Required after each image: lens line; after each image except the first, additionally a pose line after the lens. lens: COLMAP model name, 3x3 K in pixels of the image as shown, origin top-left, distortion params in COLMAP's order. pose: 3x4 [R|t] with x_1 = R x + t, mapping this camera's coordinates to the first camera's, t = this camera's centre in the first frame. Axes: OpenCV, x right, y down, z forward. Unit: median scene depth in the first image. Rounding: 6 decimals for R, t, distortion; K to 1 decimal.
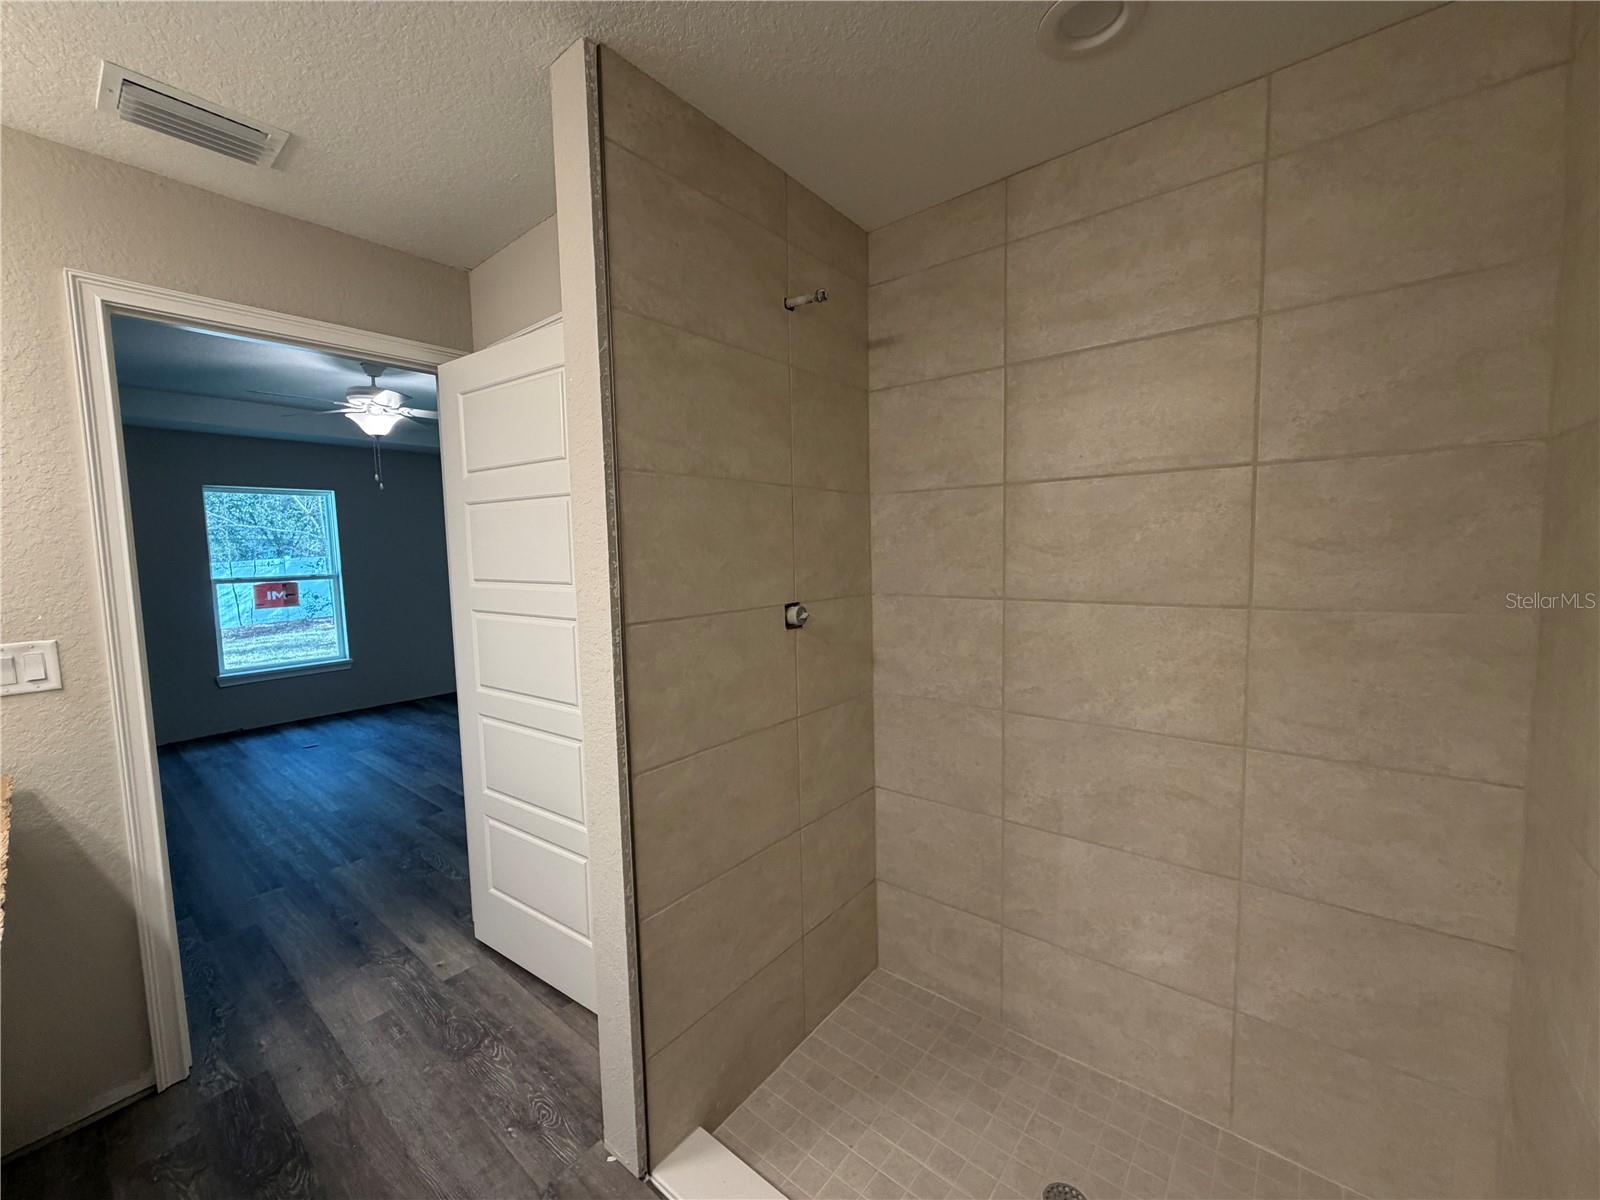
lens RADIAL K [[637.5, 0, 803.6], [0, 637.5, 599.8], [0, 0, 1]] dist [0.000919, 0.000434]
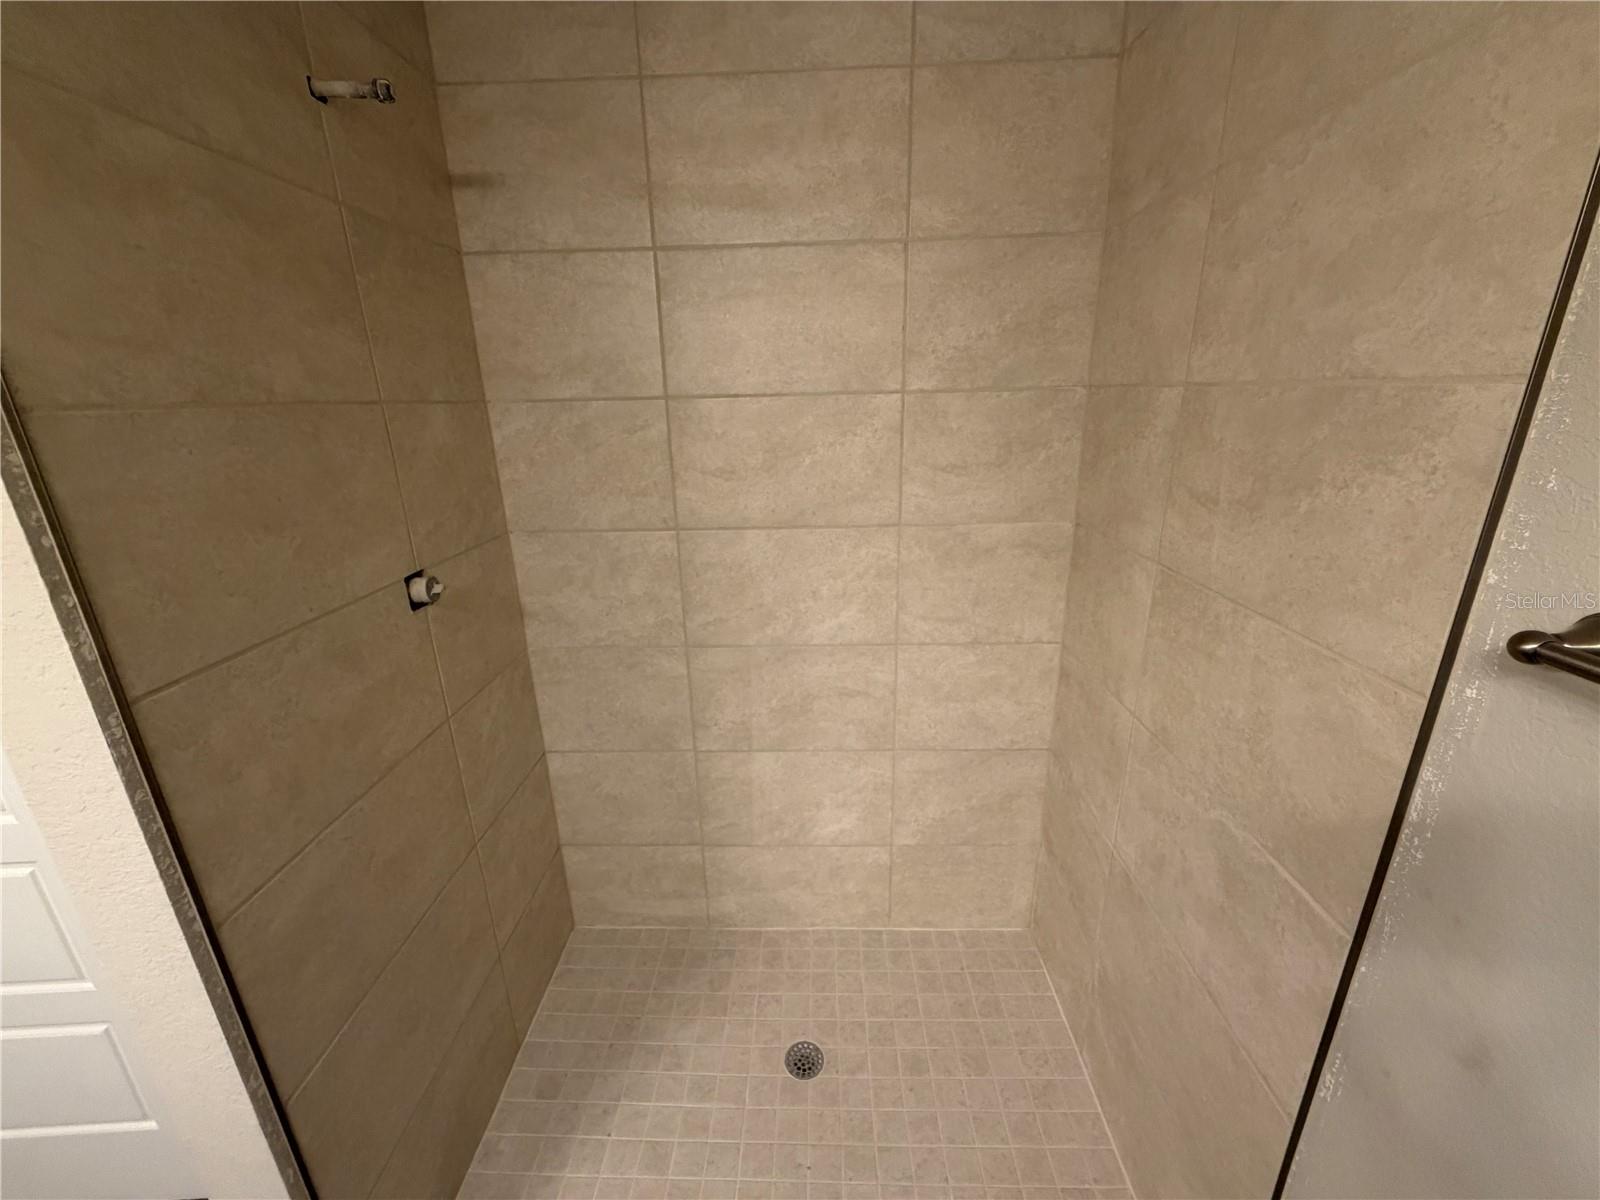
lens RADIAL K [[637.5, 0, 799.0], [0, 637.5, 600.6], [0, 0, 1]] dist [0.000919, 0.000434]
pose [[0.797920, -0.180140, 0.575216, -0.099120], [0.054550, 0.971963, 0.228719, -0.116039], [-0.600290, -0.151122, 0.785375, 0.195542]]
